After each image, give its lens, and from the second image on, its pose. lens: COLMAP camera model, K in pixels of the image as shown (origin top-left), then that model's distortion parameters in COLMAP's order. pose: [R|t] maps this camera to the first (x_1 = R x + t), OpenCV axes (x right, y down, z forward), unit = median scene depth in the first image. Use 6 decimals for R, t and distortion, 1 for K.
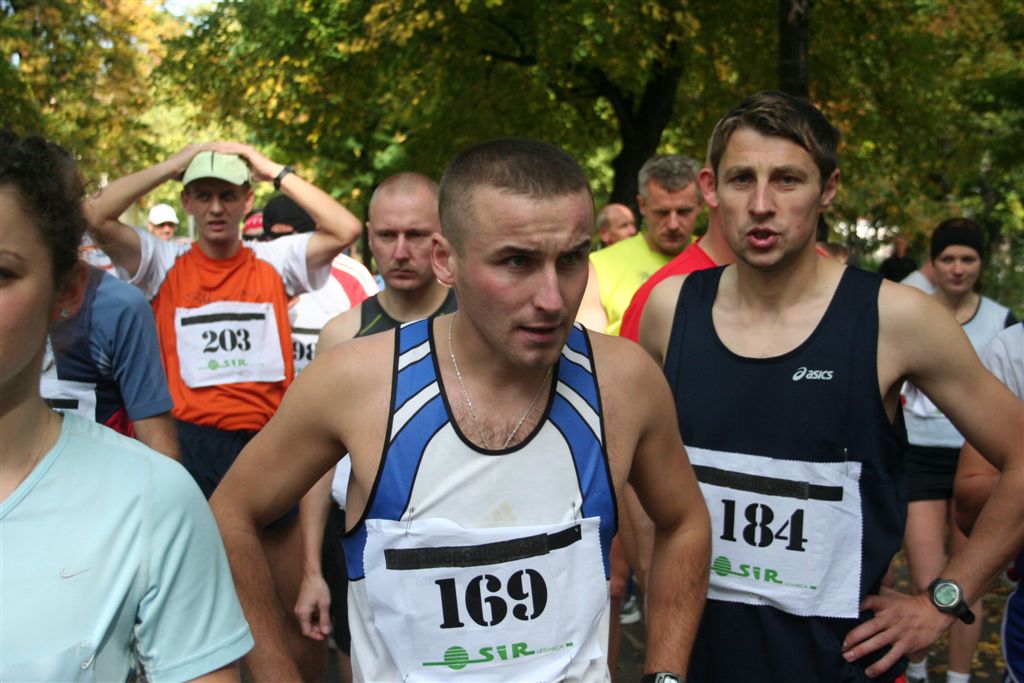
lens RADIAL K [[1578.3, 0, 512.1], [0, 1578.3, 341.2], [0, 0, 1]] dist [-0.011508, 0.000000]
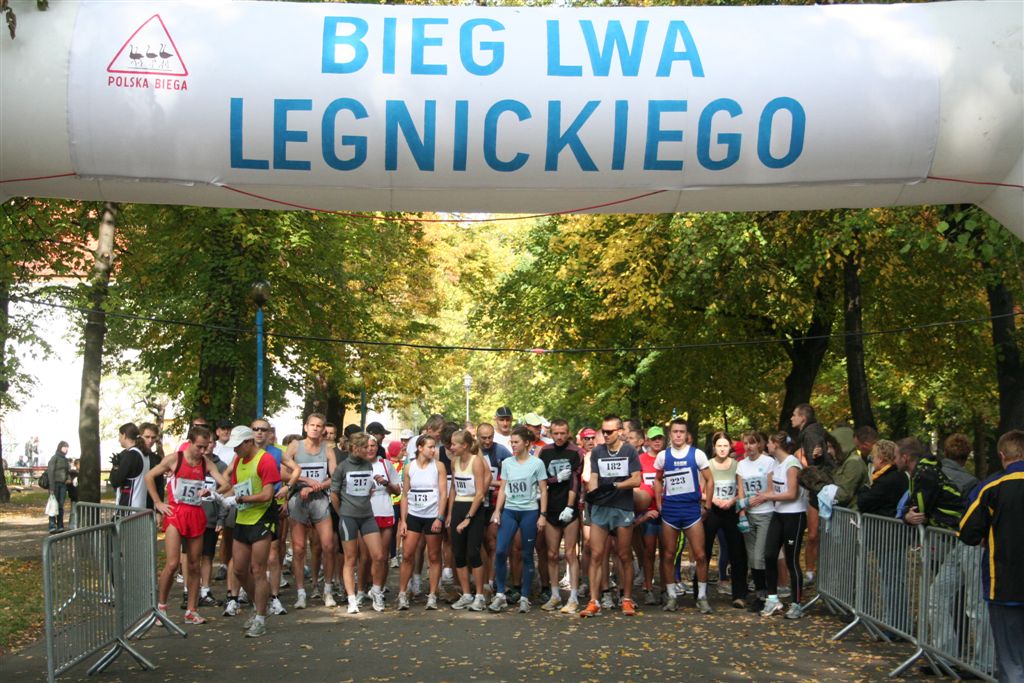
lens RADIAL K [[1821.2, 0, 512.0], [0, 1821.2, 342.2], [0, 0, 1]] dist [0.015532, 0.000000]
pose [[0.986412, -0.001727, -0.164282, 0.108125], [-0.016413, 0.993906, -0.108999, 0.043718], [0.163469, 0.110215, 0.980373, -0.784584]]
